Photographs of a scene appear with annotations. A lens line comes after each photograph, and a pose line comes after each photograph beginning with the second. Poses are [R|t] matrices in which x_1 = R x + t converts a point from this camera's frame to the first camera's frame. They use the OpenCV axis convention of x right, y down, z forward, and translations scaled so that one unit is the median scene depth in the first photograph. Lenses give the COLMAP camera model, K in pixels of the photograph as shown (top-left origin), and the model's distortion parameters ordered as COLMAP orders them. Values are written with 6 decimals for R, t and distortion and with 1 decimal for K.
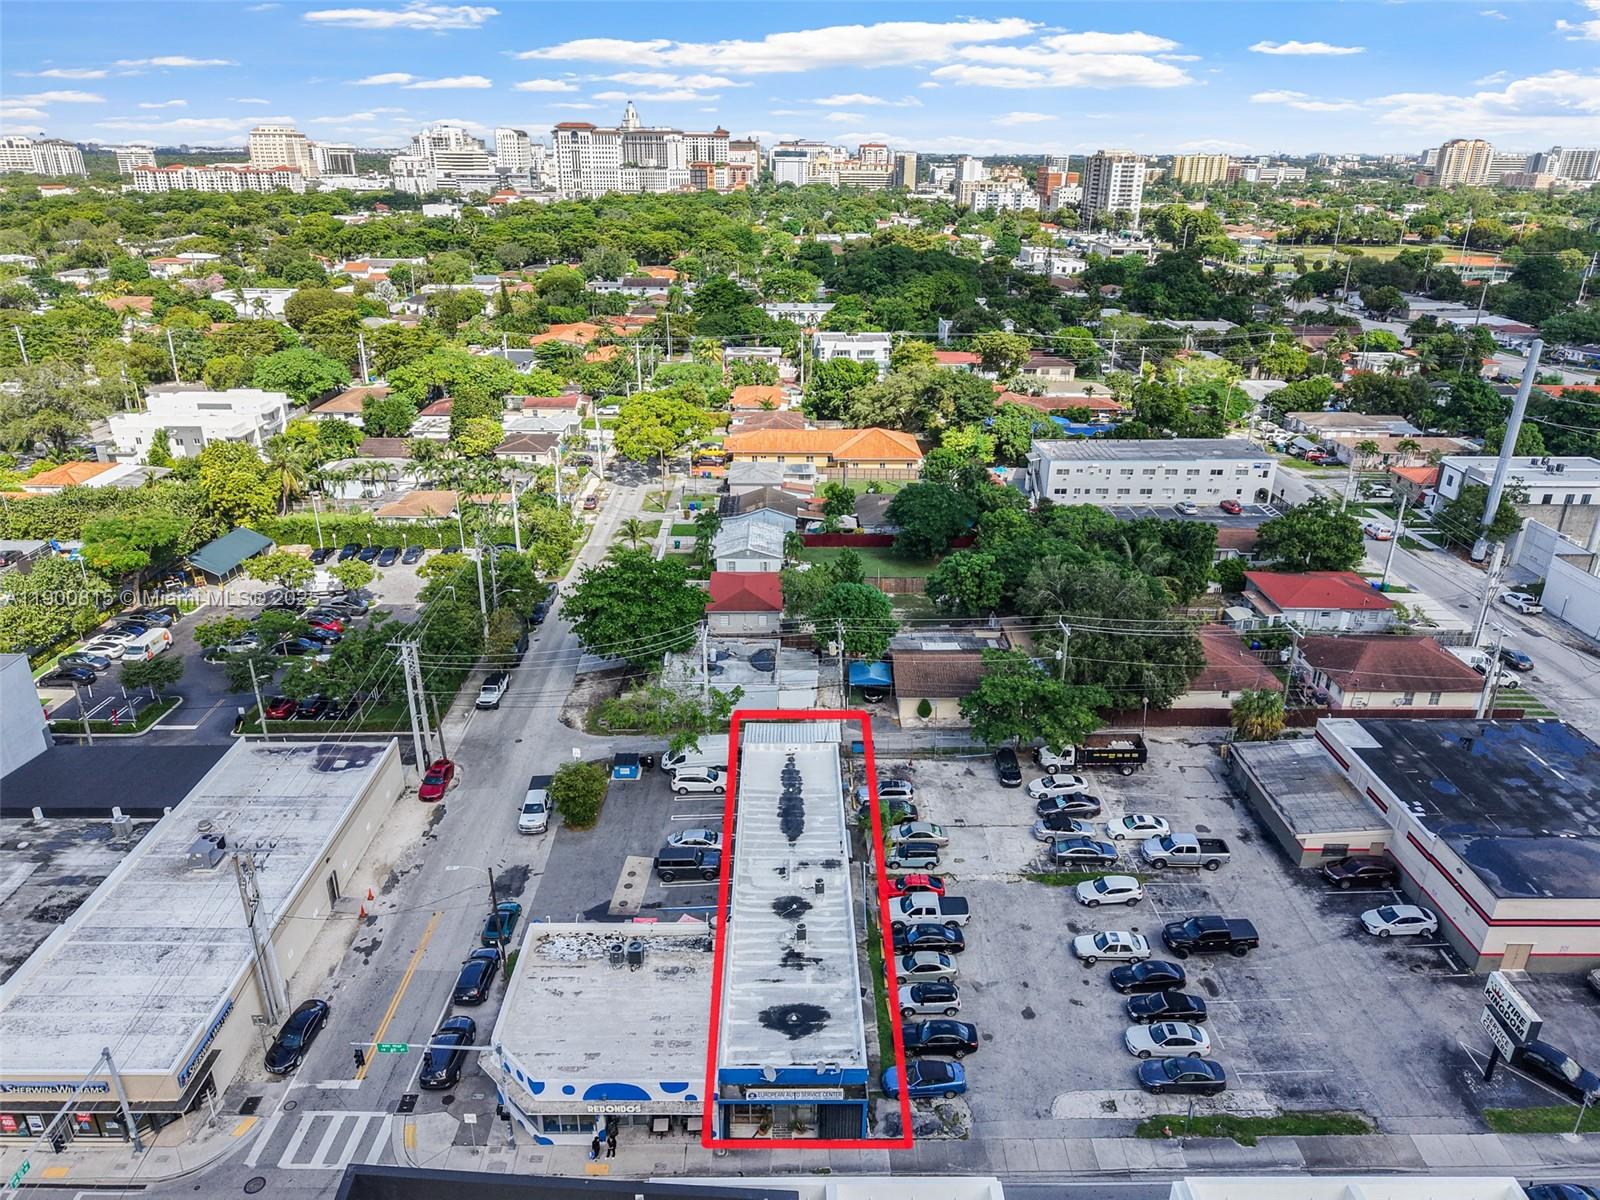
lens RADIAL K [[1078.7, 0, 800.0], [0, 1078.7, 600.0], [0, 0, 1]] dist [0.069260, -0.069941]
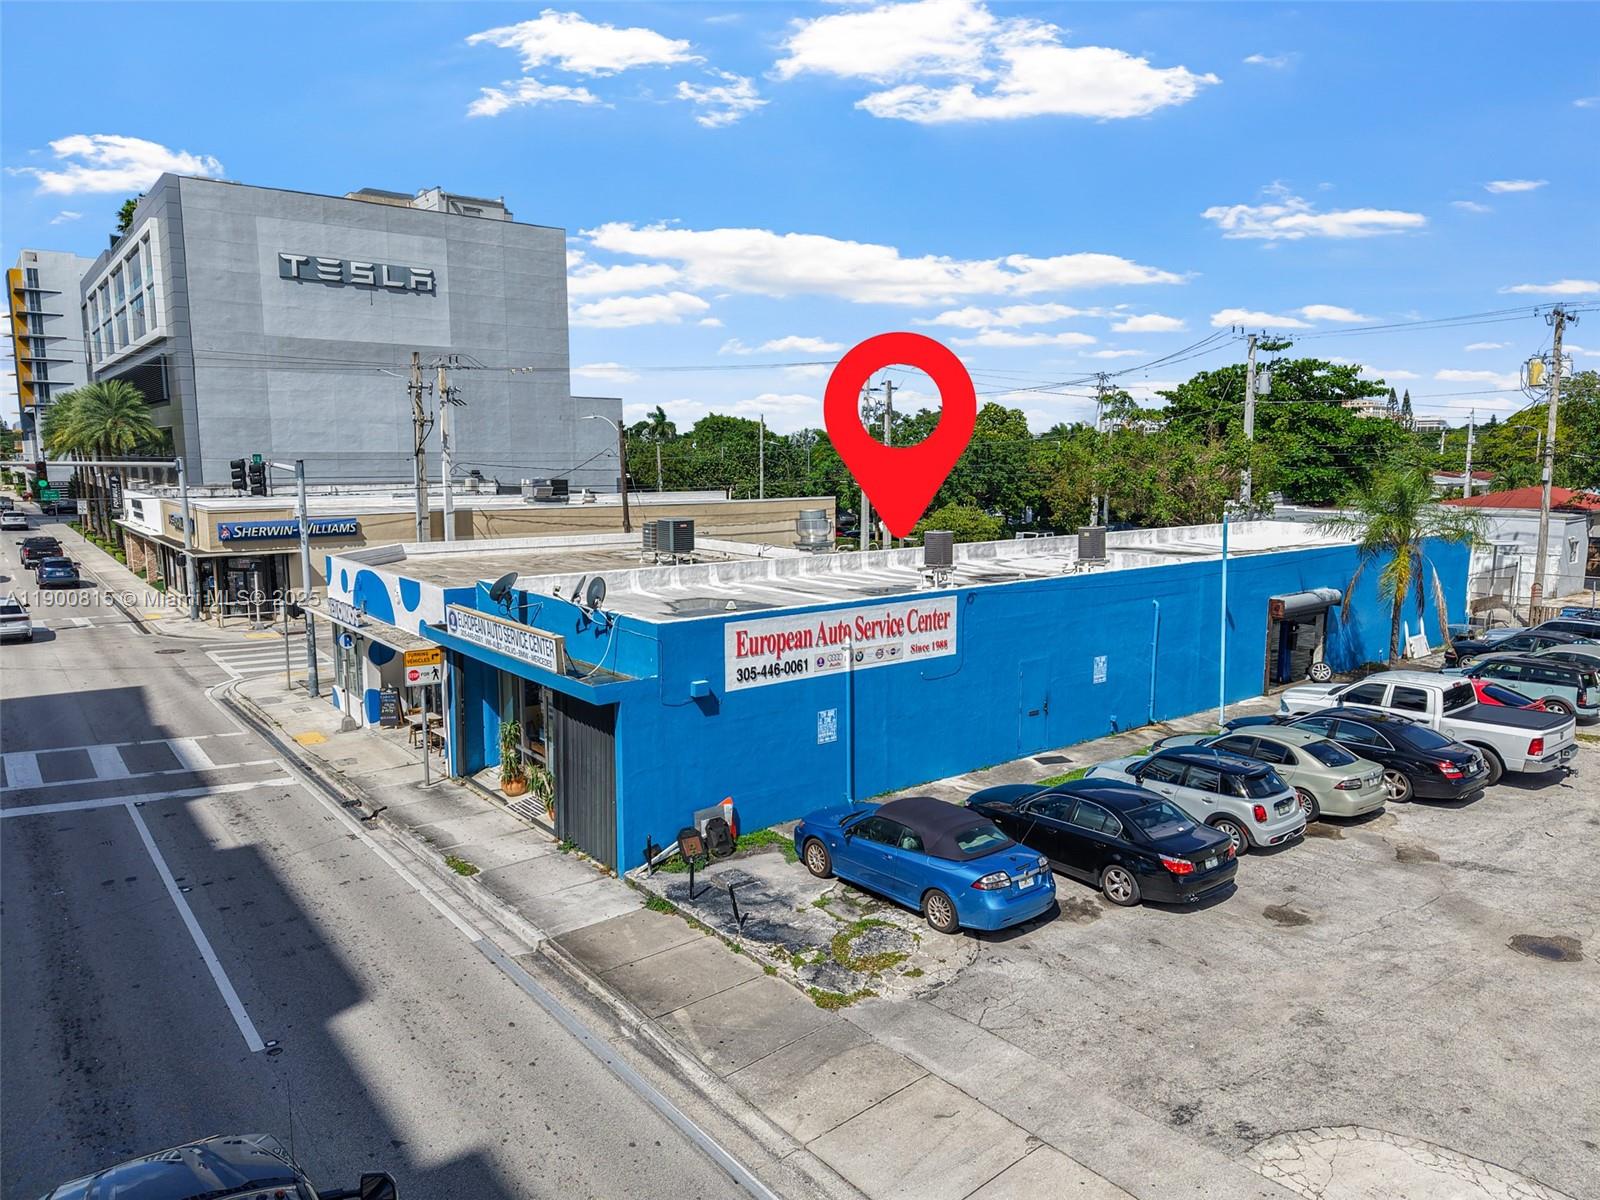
lens RADIAL K [[1070.6, 0, 801.7], [0, 1070.6, 591.6], [0, 0, 1]] dist [0.062978, -0.067436]
pose [[0.608472, 0.088929, -0.788577, 0.226564], [-0.300472, 0.945535, -0.125218, 0.303762], [0.734492, 0.313137, 0.602053, 0.570844]]
